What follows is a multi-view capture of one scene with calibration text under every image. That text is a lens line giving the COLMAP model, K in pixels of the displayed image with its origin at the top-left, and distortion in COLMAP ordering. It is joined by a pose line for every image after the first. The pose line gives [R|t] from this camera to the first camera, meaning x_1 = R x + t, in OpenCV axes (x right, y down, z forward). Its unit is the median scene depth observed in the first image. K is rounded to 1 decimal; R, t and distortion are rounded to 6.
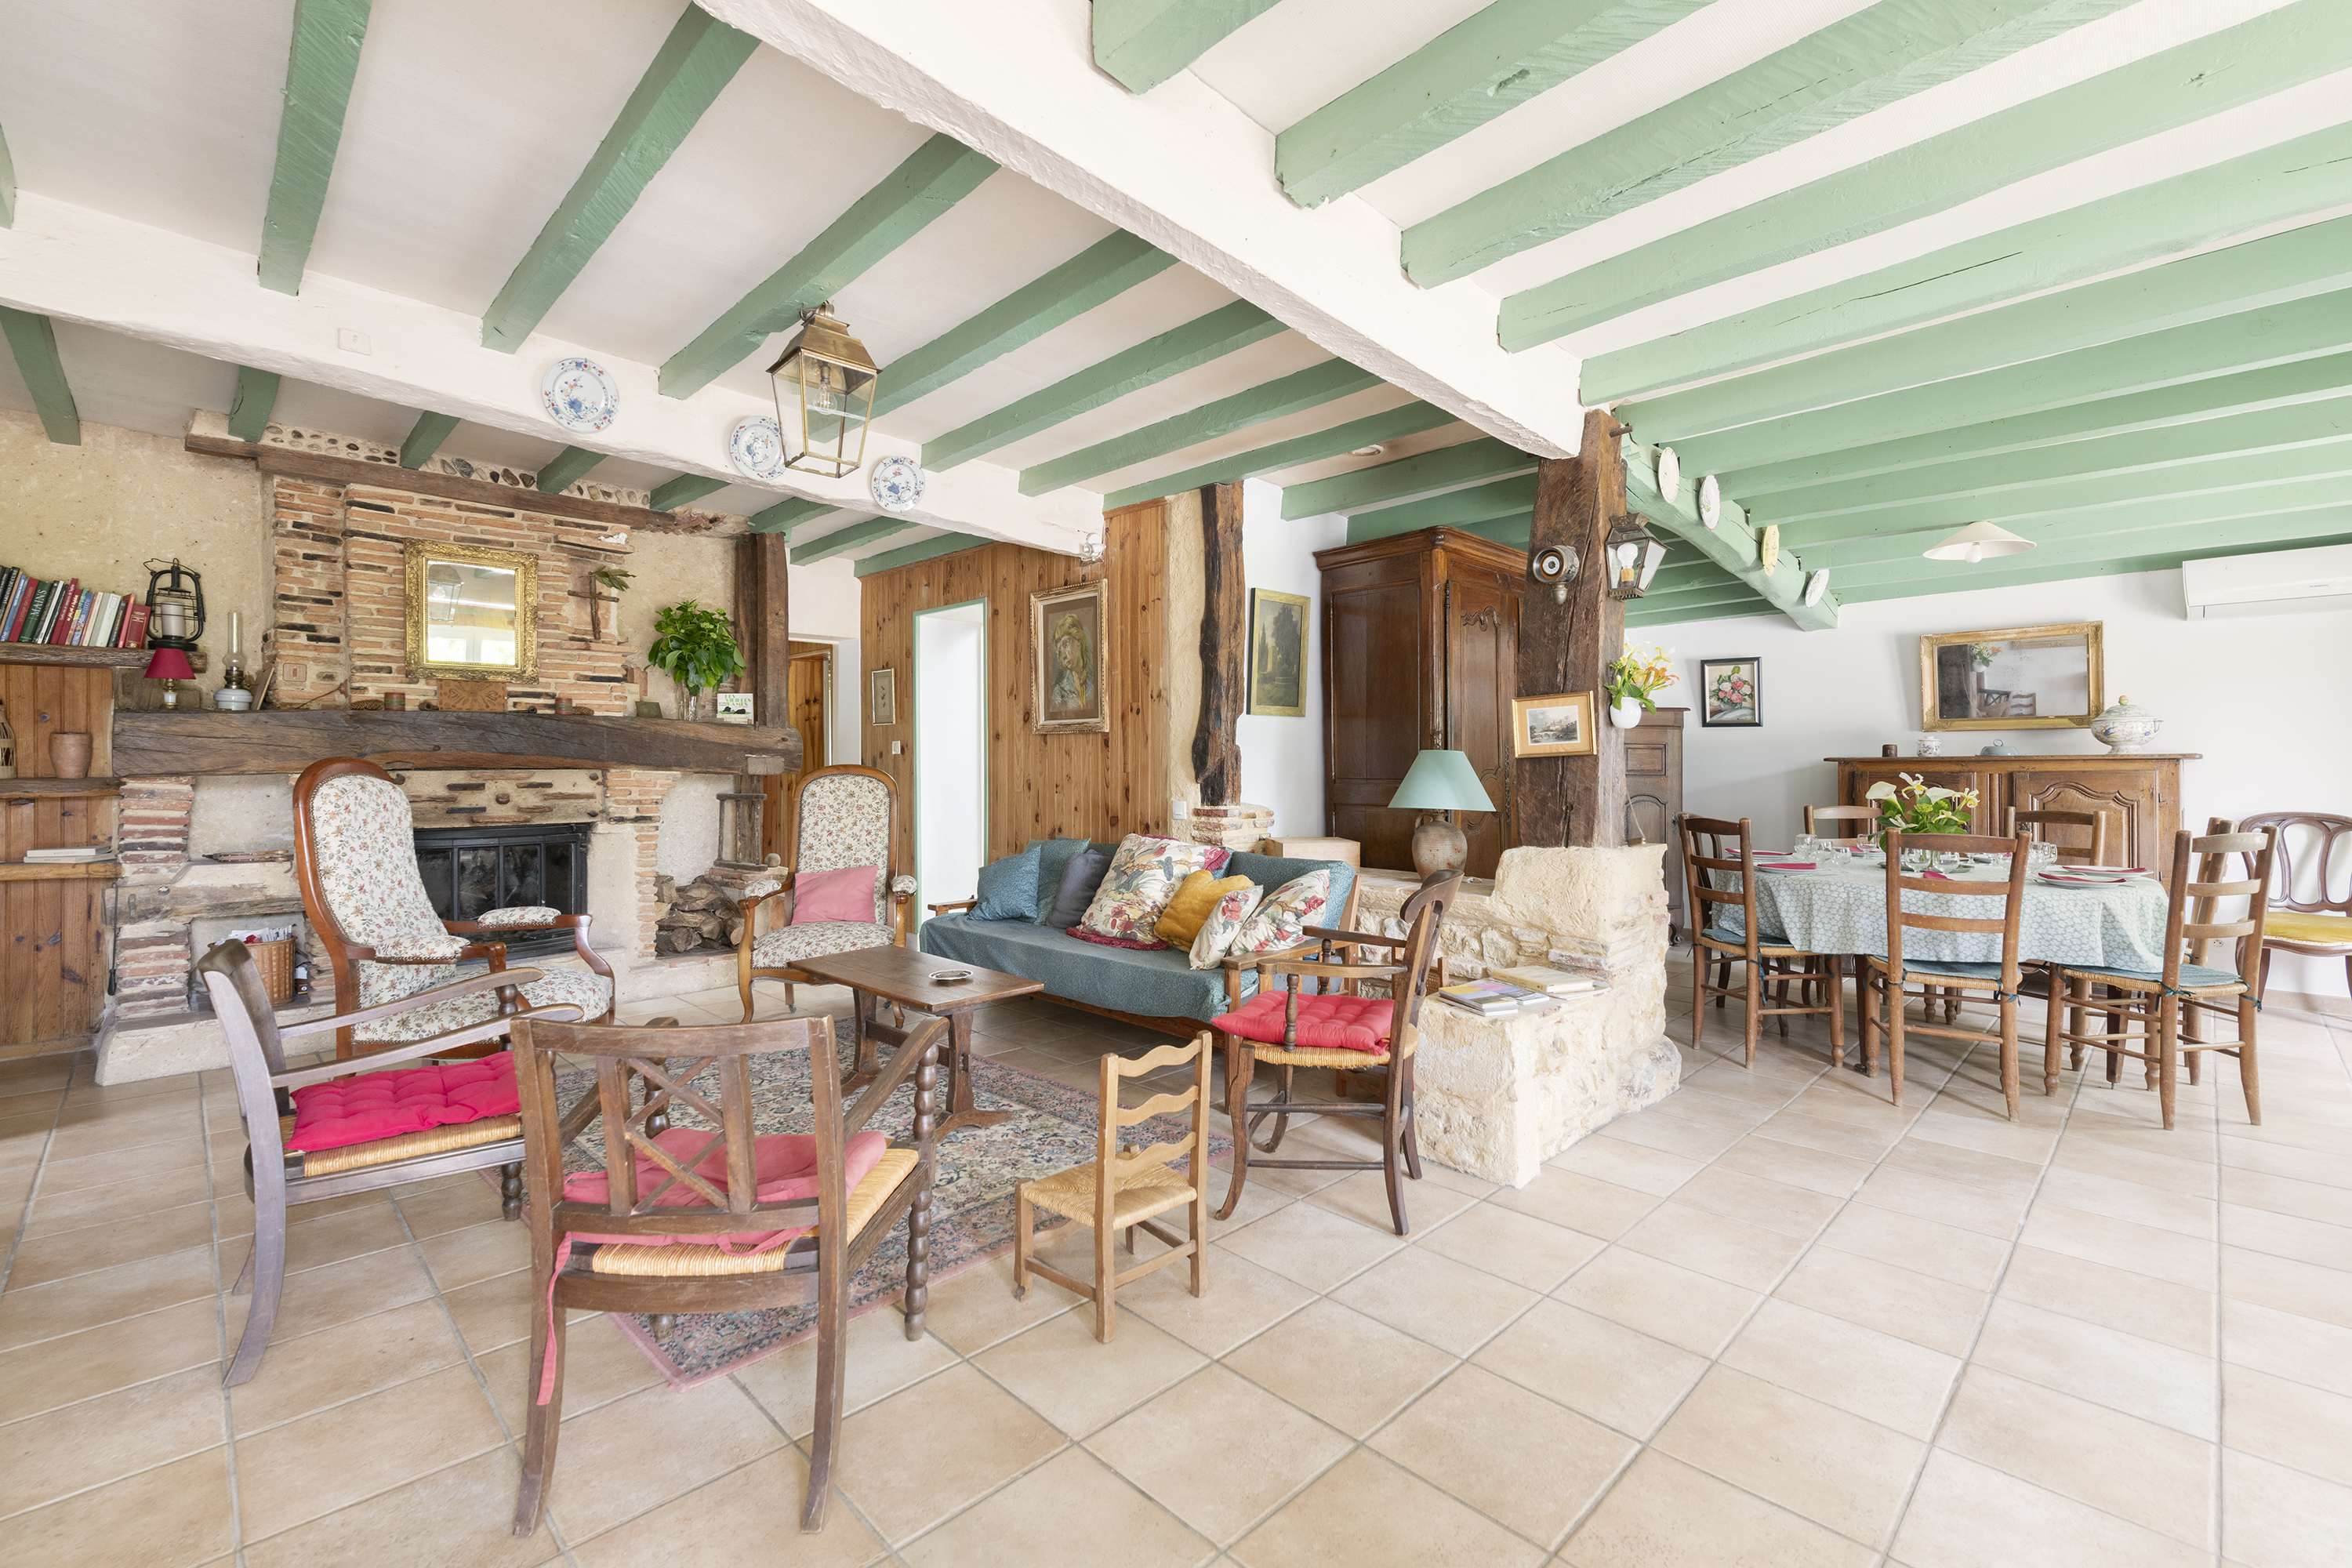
lens RADIAL K [[1010.6, 0, 1177.4], [0, 1010.6, 787.3], [0, 0, 1]] dist [-0.000417, 0.000386]
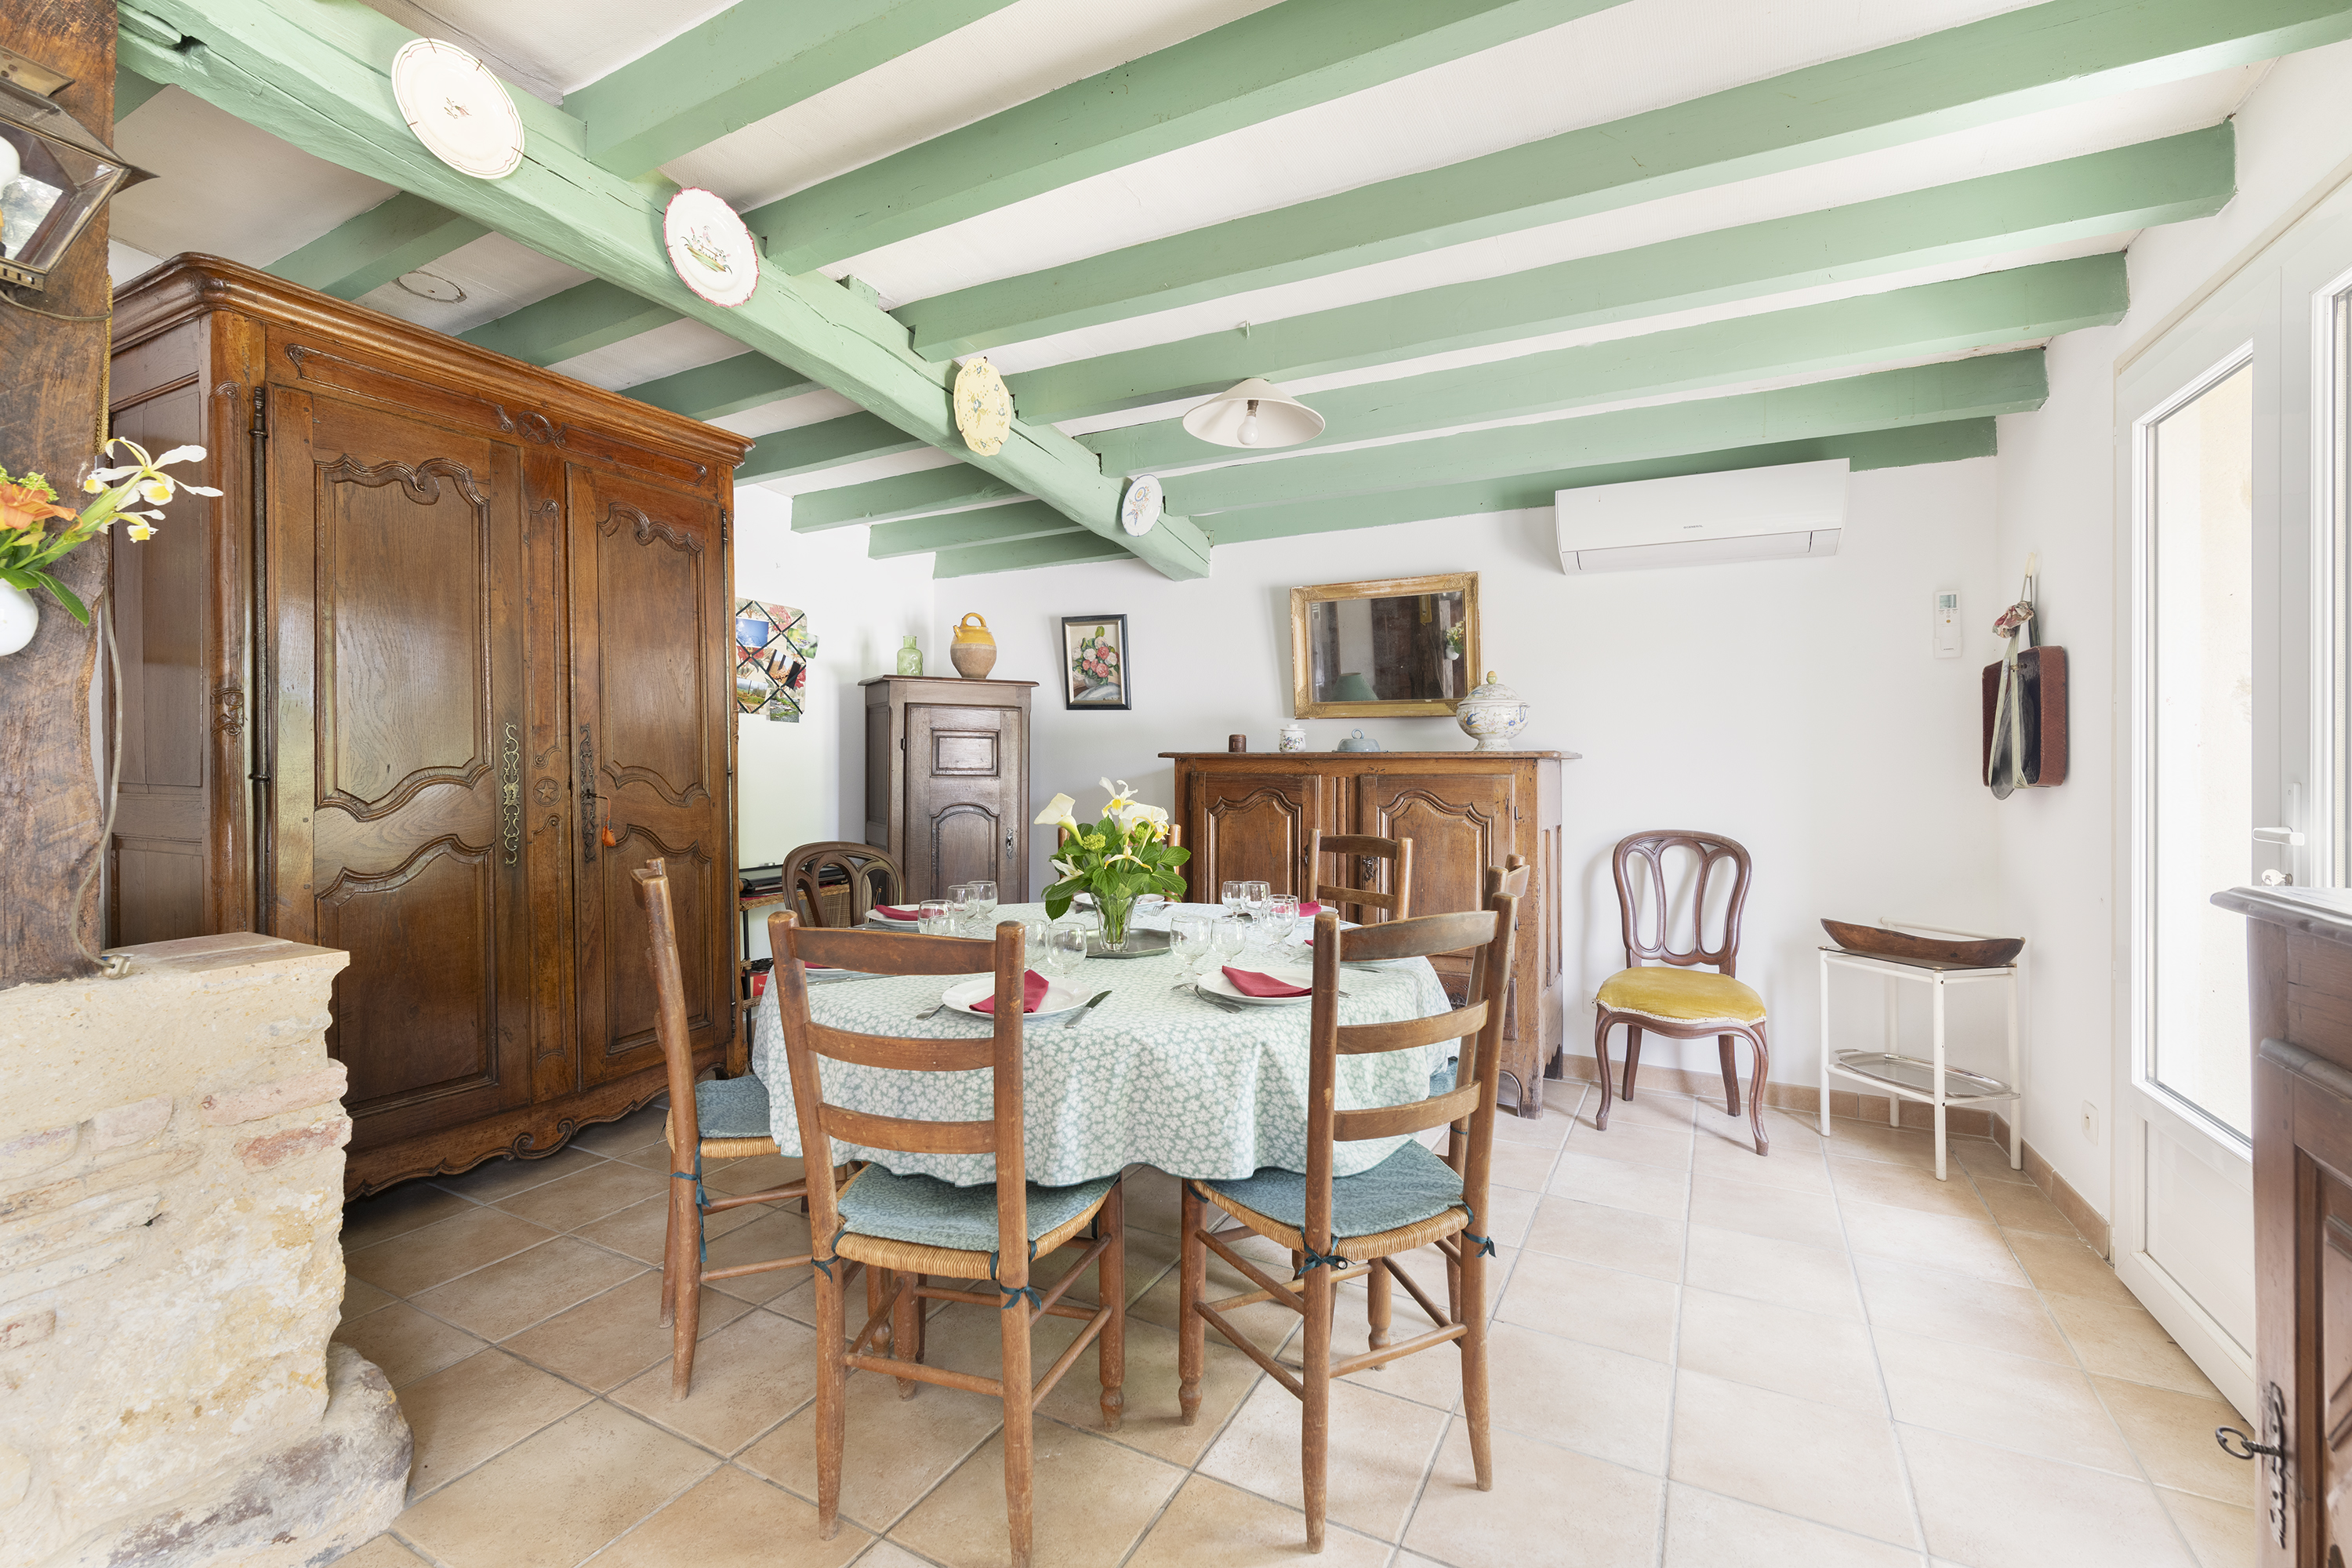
lens RADIAL K [[1010.6, 0, 1175.5], [0, 1010.6, 778.4], [0, 0, 1]] dist [-0.000417, 0.000386]
pose [[0.955153, 0.004117, 0.296083, 0.496079], [-0.003185, 0.999988, -0.003631, -0.009842], [-0.296095, 0.002525, 0.955155, 0.365321]]
